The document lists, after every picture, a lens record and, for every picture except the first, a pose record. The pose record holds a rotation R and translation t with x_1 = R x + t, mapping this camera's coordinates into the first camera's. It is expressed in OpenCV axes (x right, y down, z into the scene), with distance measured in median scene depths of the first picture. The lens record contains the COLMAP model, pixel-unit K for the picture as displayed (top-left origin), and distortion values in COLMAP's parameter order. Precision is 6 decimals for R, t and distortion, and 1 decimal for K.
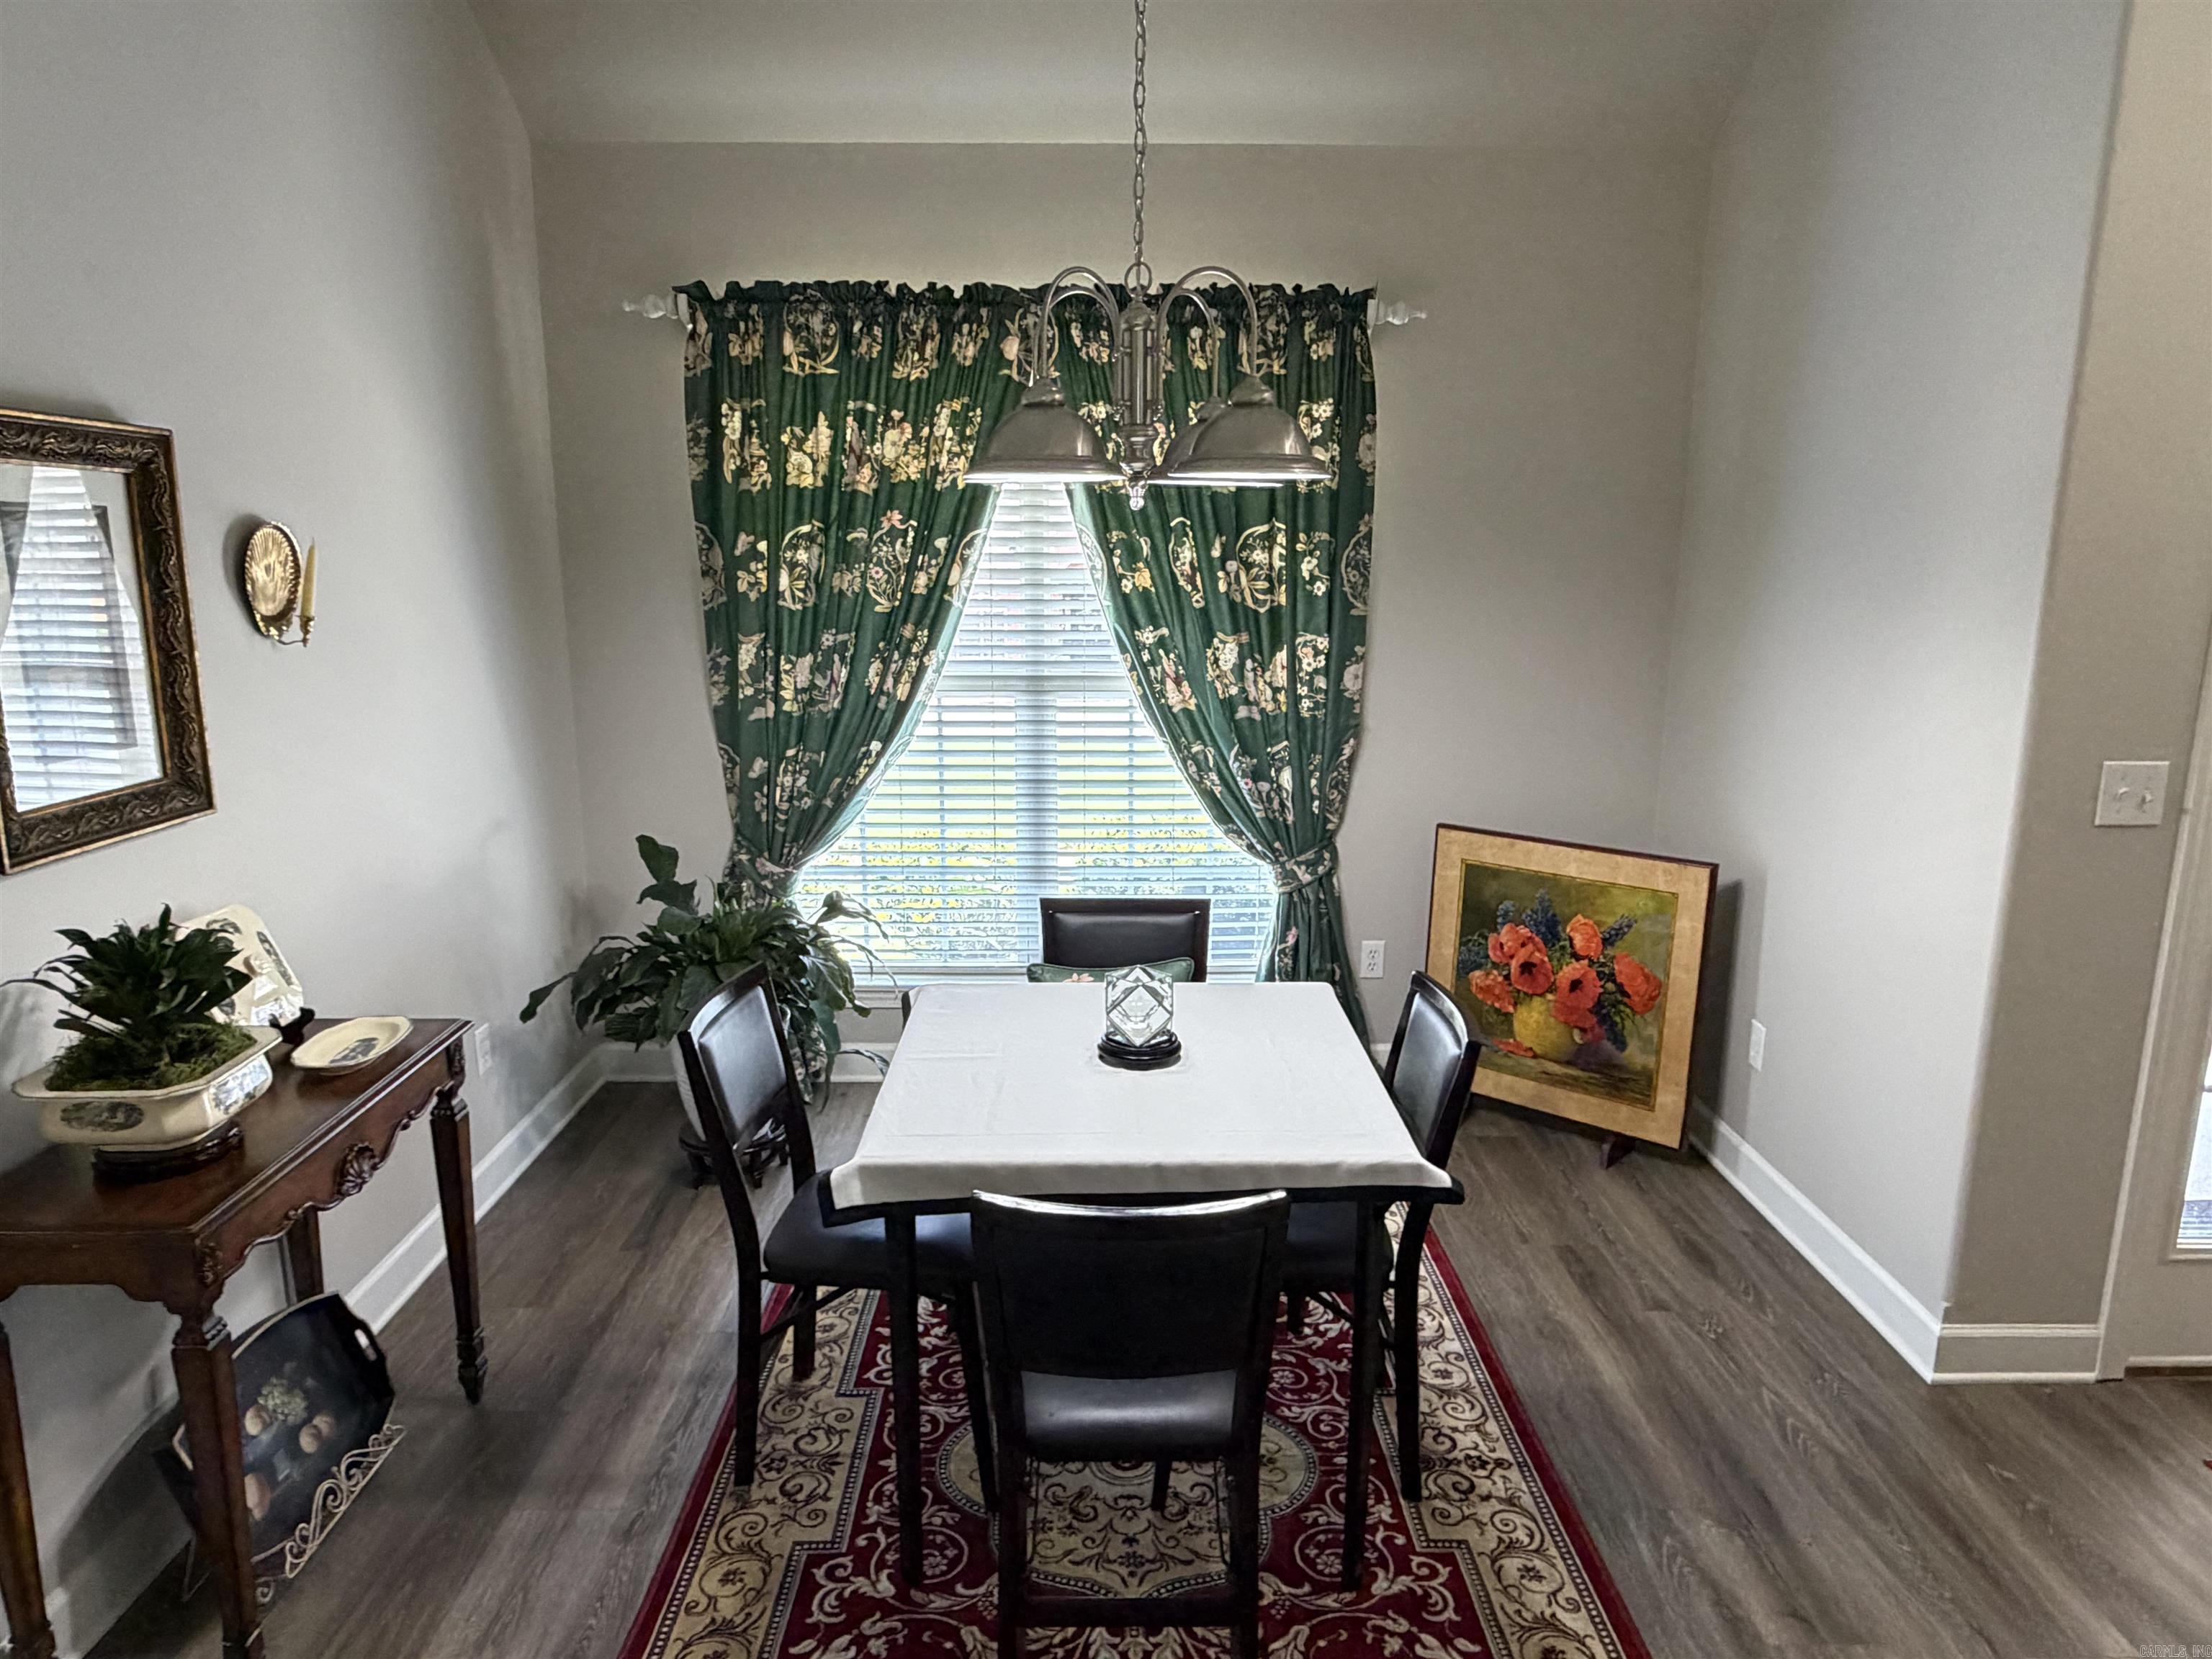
lens RADIAL K [[1378.1, 0, 1095.7], [0, 1378.1, 836.5], [0, 0, 1]] dist [0.005052, -0.001097]
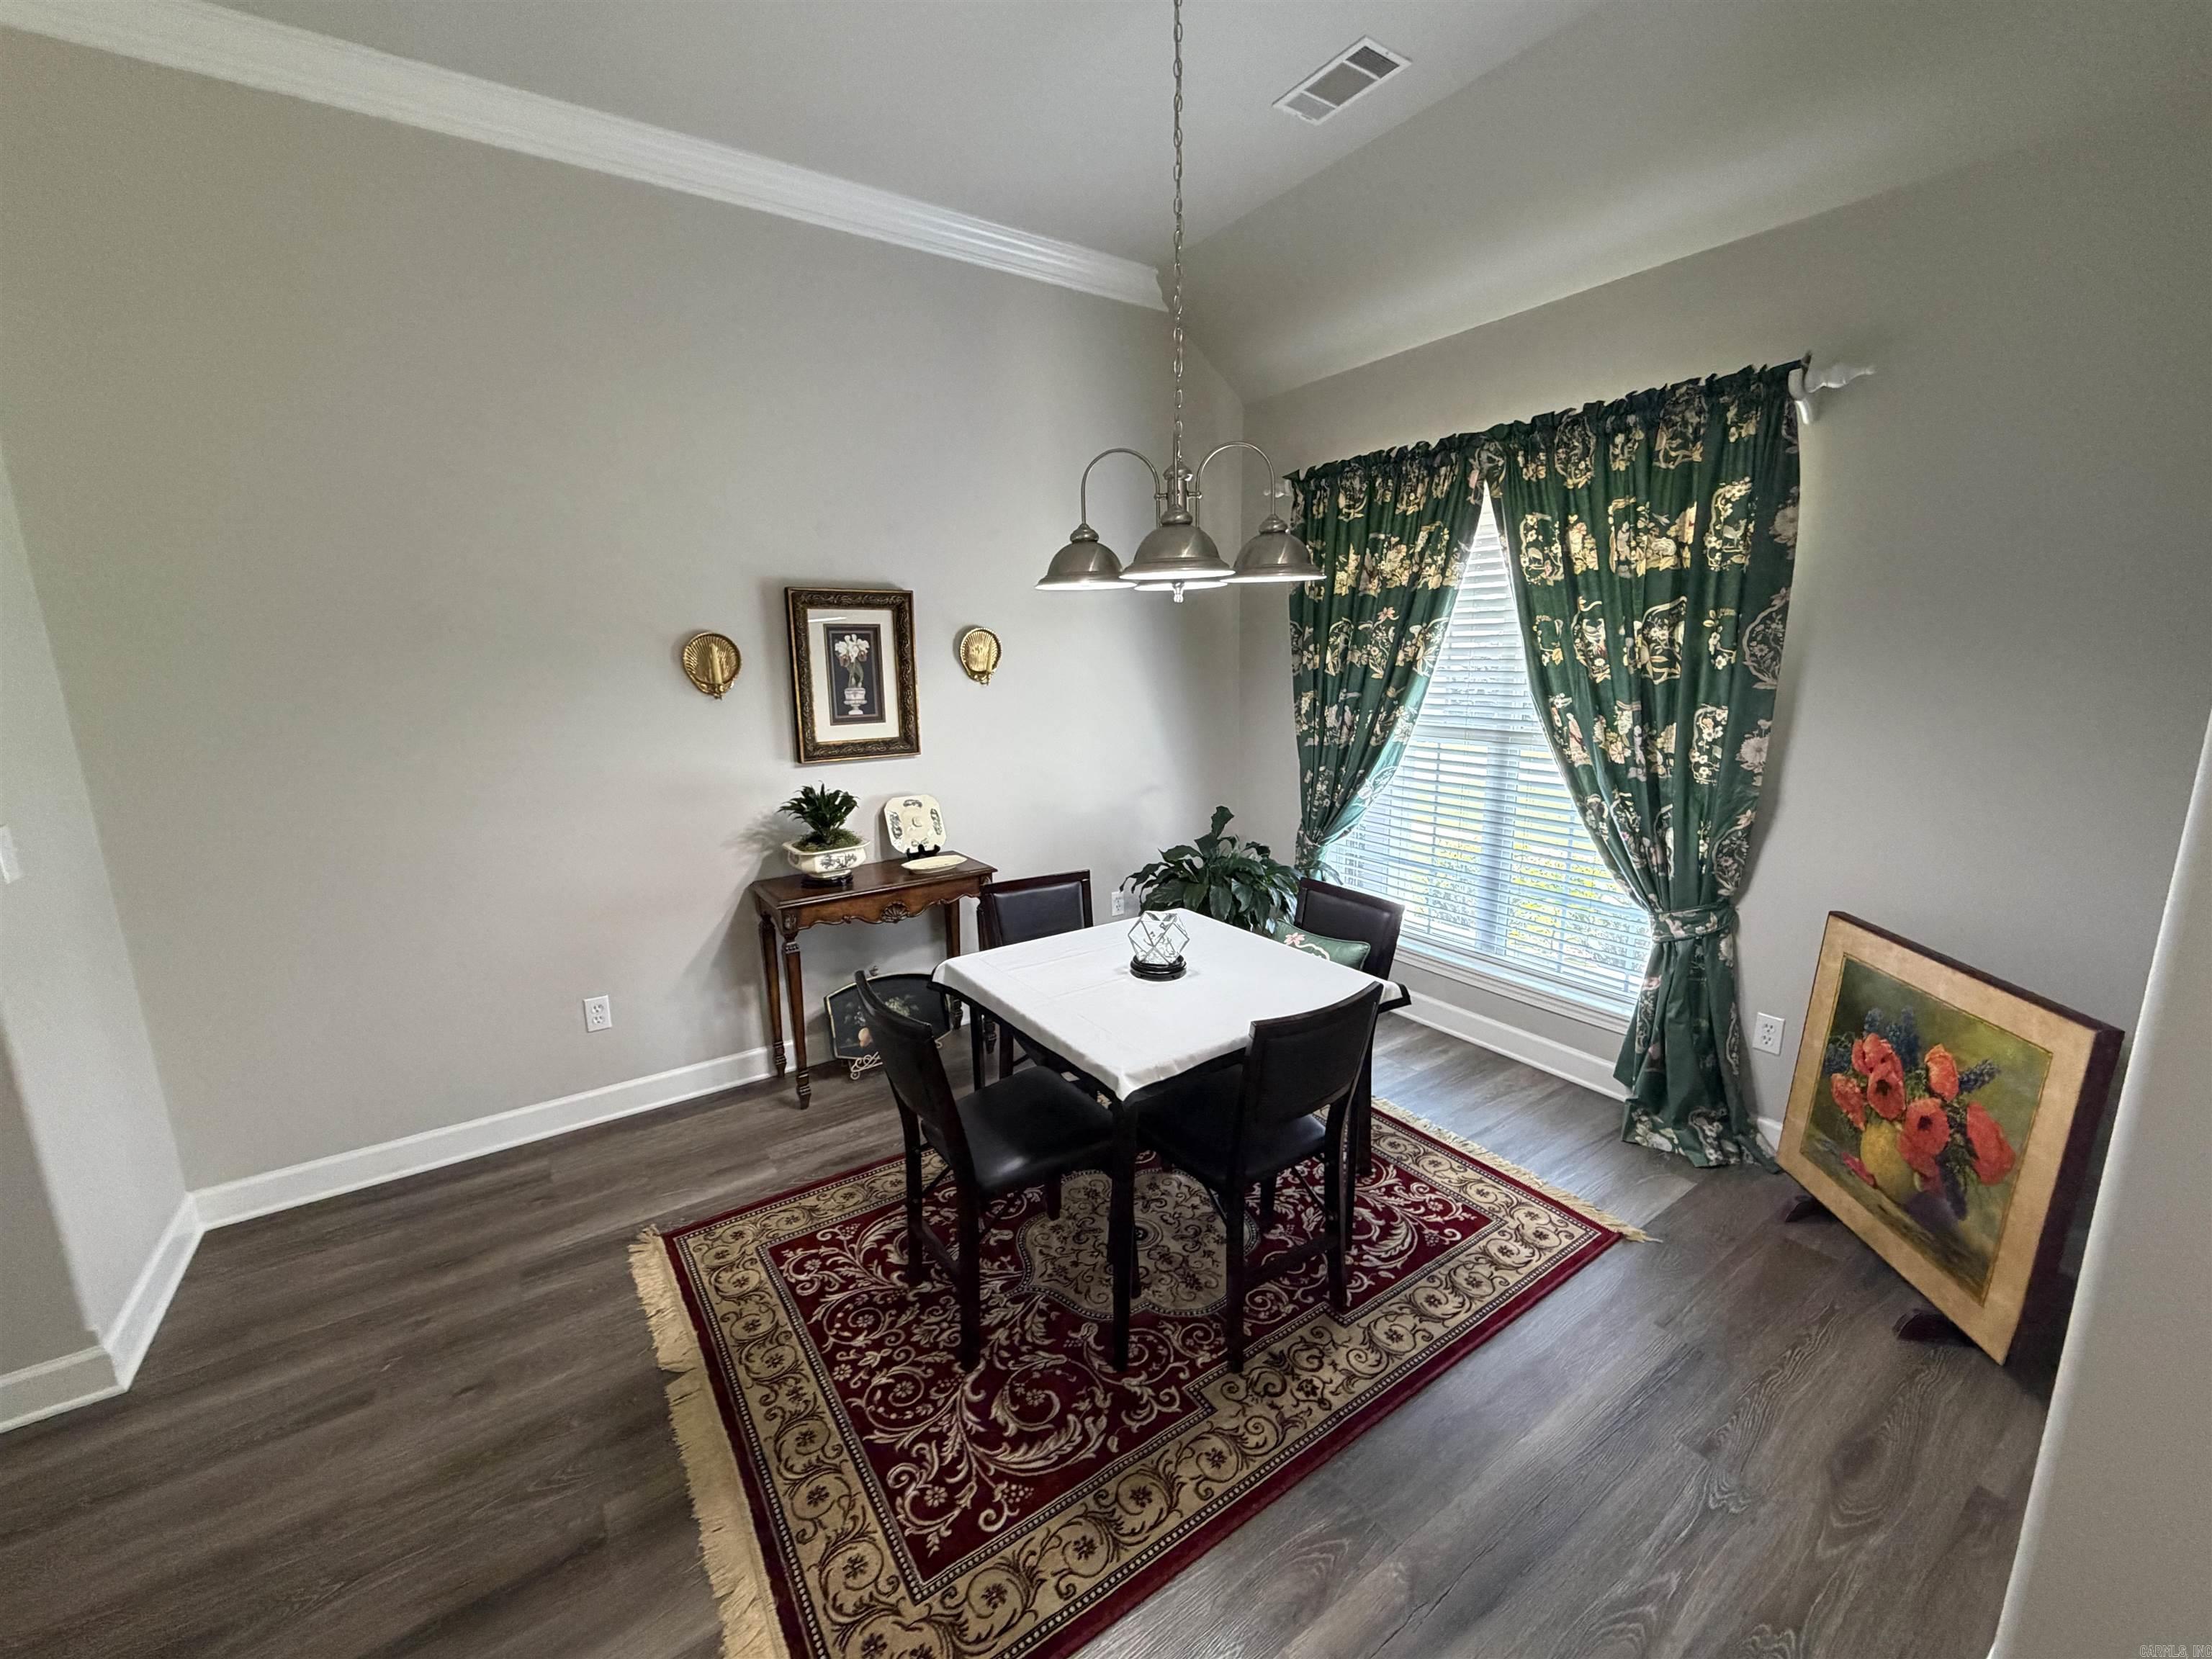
lens RADIAL K [[882.1, 0, 1101.3], [0, 882.1, 835.9], [0, 0, 1]] dist [-0.000332, -0.000461]
pose [[0.562170, 0.161084, -0.811182, 0.469681], [-0.154686, 0.984018, 0.088204, -0.037424], [0.812427, 0.075893, 0.578103, 0.245840]]
